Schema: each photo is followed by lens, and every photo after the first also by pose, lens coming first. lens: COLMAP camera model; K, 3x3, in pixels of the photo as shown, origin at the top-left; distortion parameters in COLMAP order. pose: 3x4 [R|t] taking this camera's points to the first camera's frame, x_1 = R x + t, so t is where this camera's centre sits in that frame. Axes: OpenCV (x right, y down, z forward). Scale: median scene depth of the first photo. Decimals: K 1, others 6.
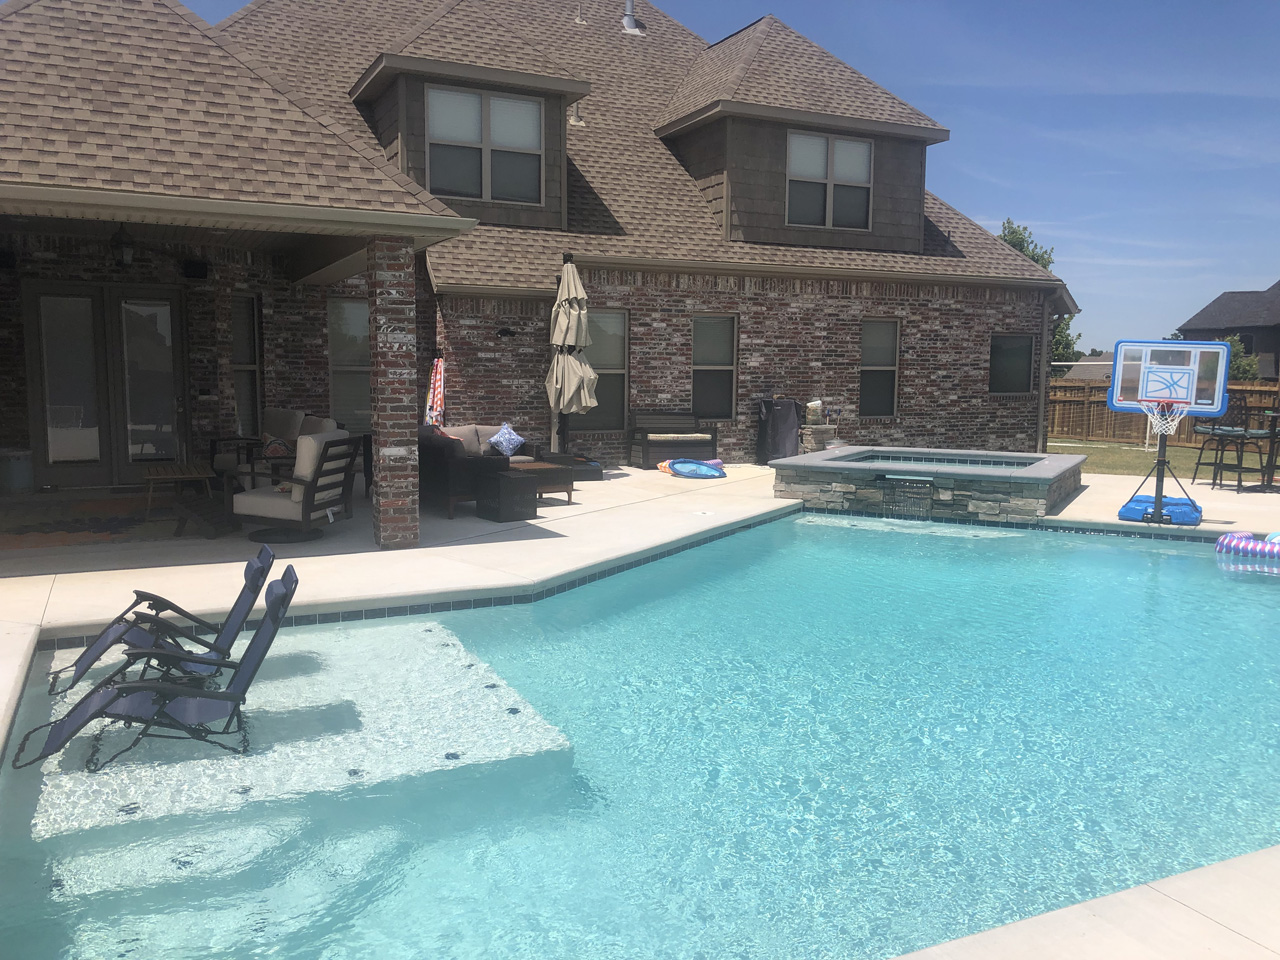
lens RADIAL K [[1053.2, 0, 644.6], [0, 1053.2, 470.3], [0, 0, 1]] dist [0.078554, -0.115507]
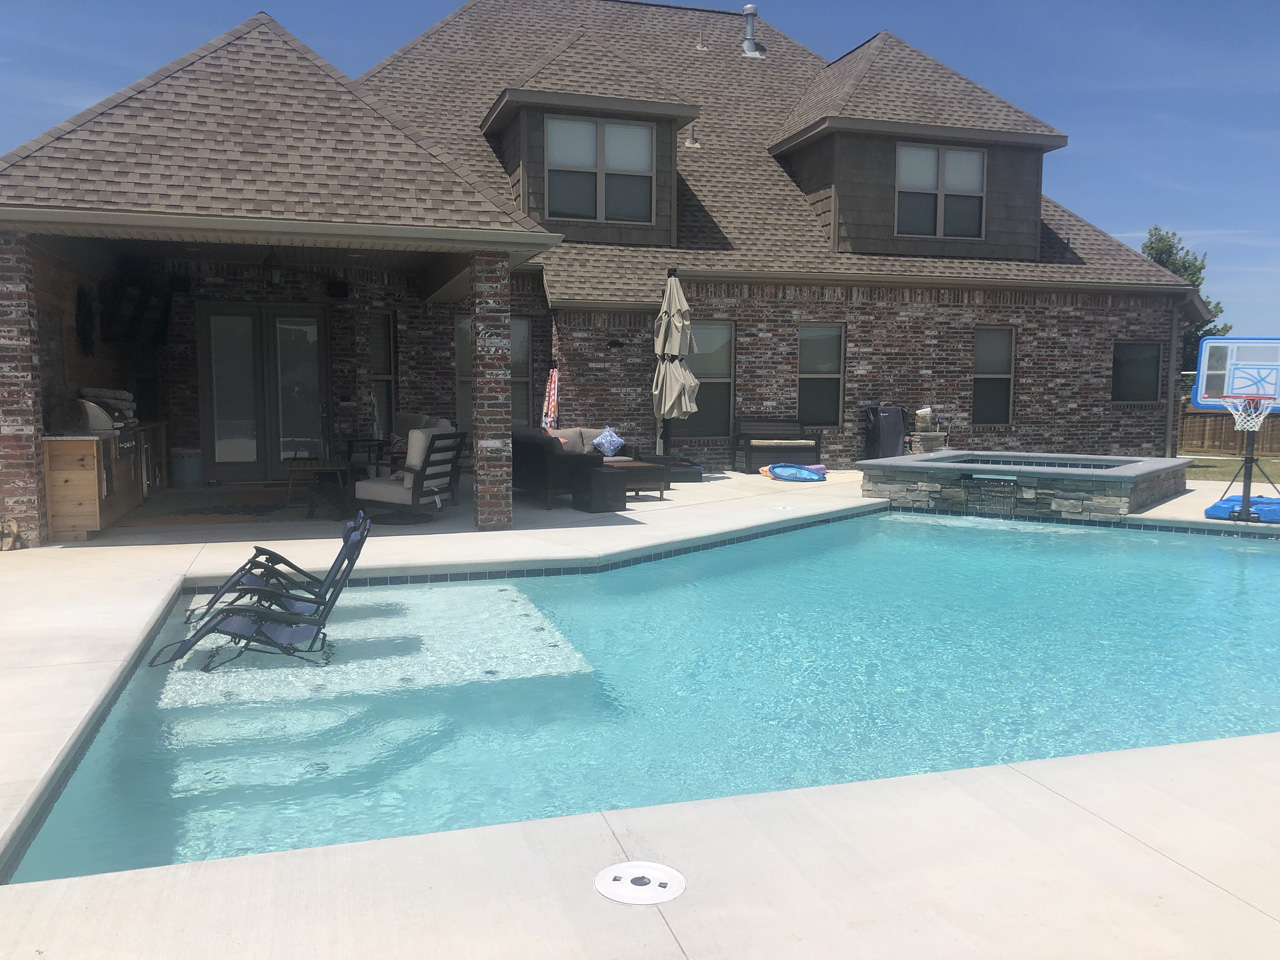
lens RADIAL K [[1052.9, 0, 636.7], [0, 1052.9, 487.6], [0, 0, 1]] dist [0.074928, -0.176525]
pose [[0.988349, 0.007003, -0.152044, 0.053322], [-0.007799, 0.999959, -0.004639, 0.020041], [0.152005, 0.005770, 0.988363, -0.049023]]
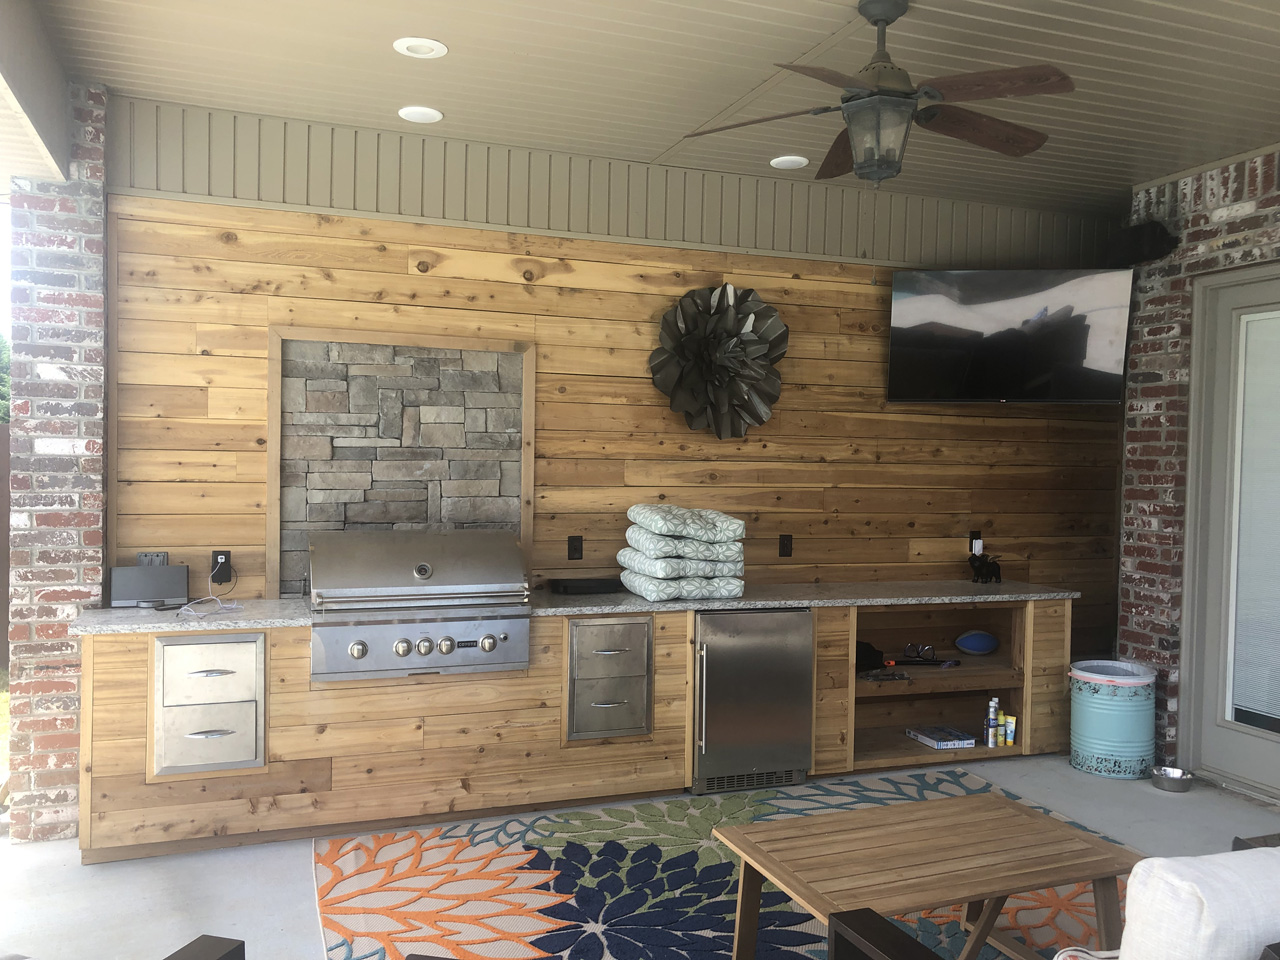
lens RADIAL K [[1067.8, 0, 640.0], [0, 1067.8, 480.0], [0, 0, 1]] dist [0.038374, -0.009117]
pose [[-0.081972, 0.011292, -0.996571, -0.108026], [-0.113483, 0.993327, 0.020589, -0.068454], [0.990153, 0.114781, -0.080143, 0.679294]]
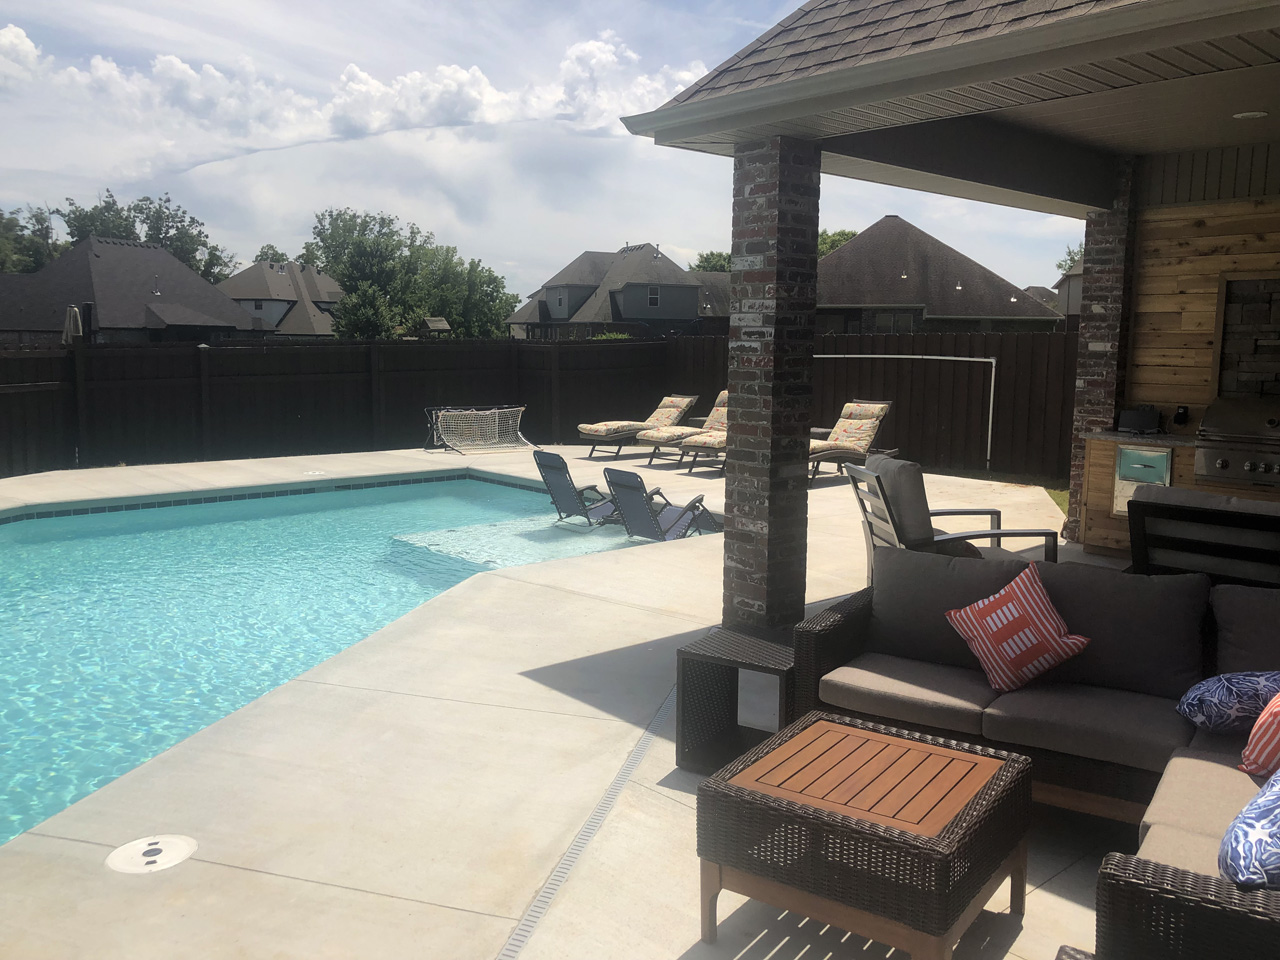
lens RADIAL K [[1053.2, 0, 644.6], [0, 1053.2, 470.3], [0, 0, 1]] dist [0.078554, -0.115507]
pose [[-0.957002, 0.014181, -0.289735, 0.010475], [-0.049571, 0.976118, 0.211510, -0.097053], [0.285815, 0.216778, -0.933444, 0.971234]]
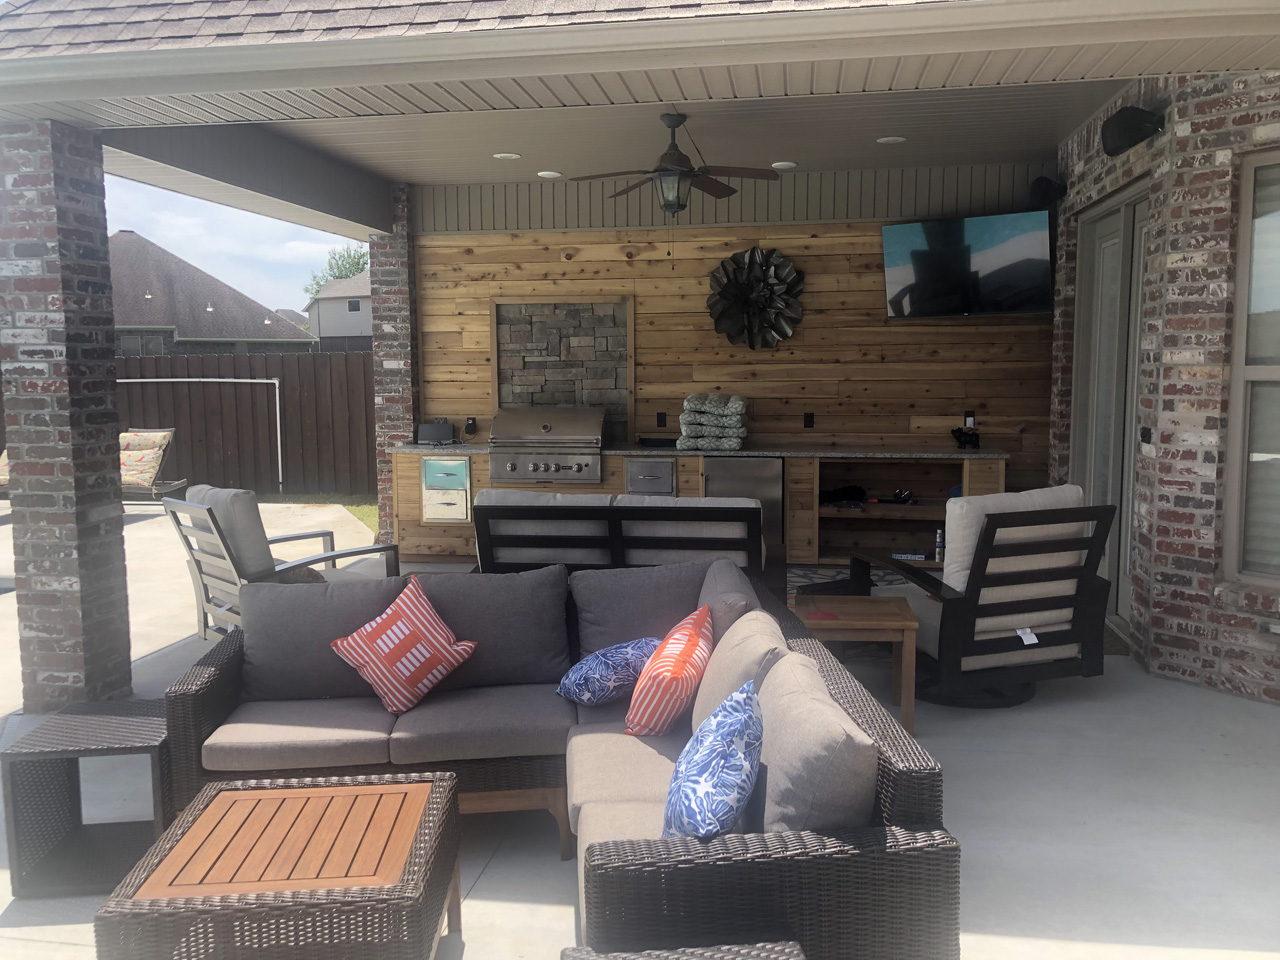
lens RADIAL K [[1058.9, 0, 627.4], [0, 1058.9, 476.5], [0, 0, 1]] dist [0.078612, -0.098703]
pose [[-0.581419, 0.081590, -0.809503, 0.022175], [-0.075841, 0.985192, 0.153770, -0.093088], [0.810062, 0.150798, -0.566622, 0.947491]]
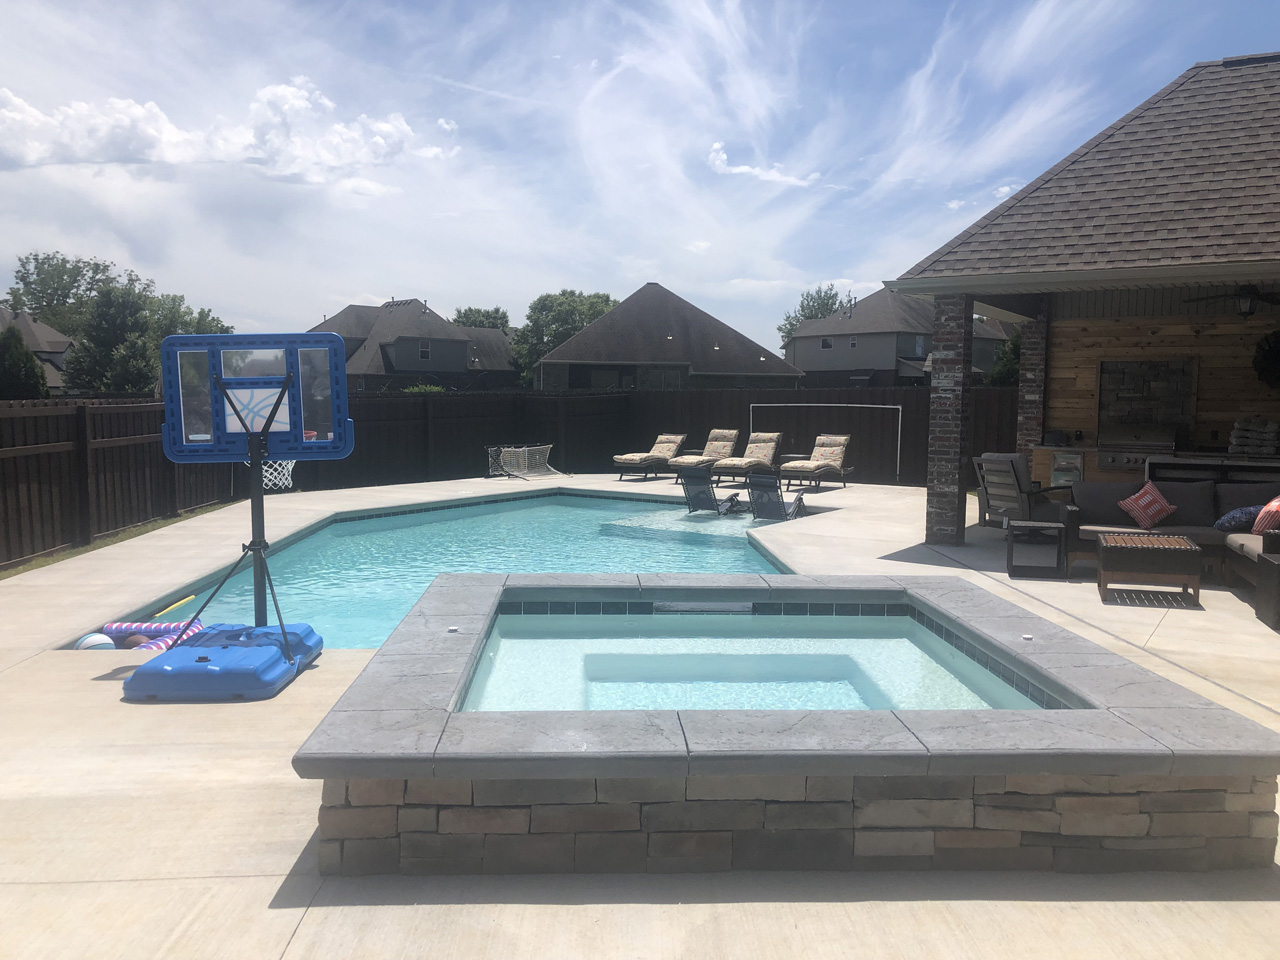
lens RADIAL K [[1064.8, 0, 633.3], [0, 1064.8, 469.1], [0, 0, 1]] dist [0.034881, -0.012138]
pose [[-0.845226, 0.017500, -0.534123, 0.455803], [-0.071472, 0.986783, 0.145432, -0.105722], [0.529609, 0.161098, -0.832804, 1.139580]]
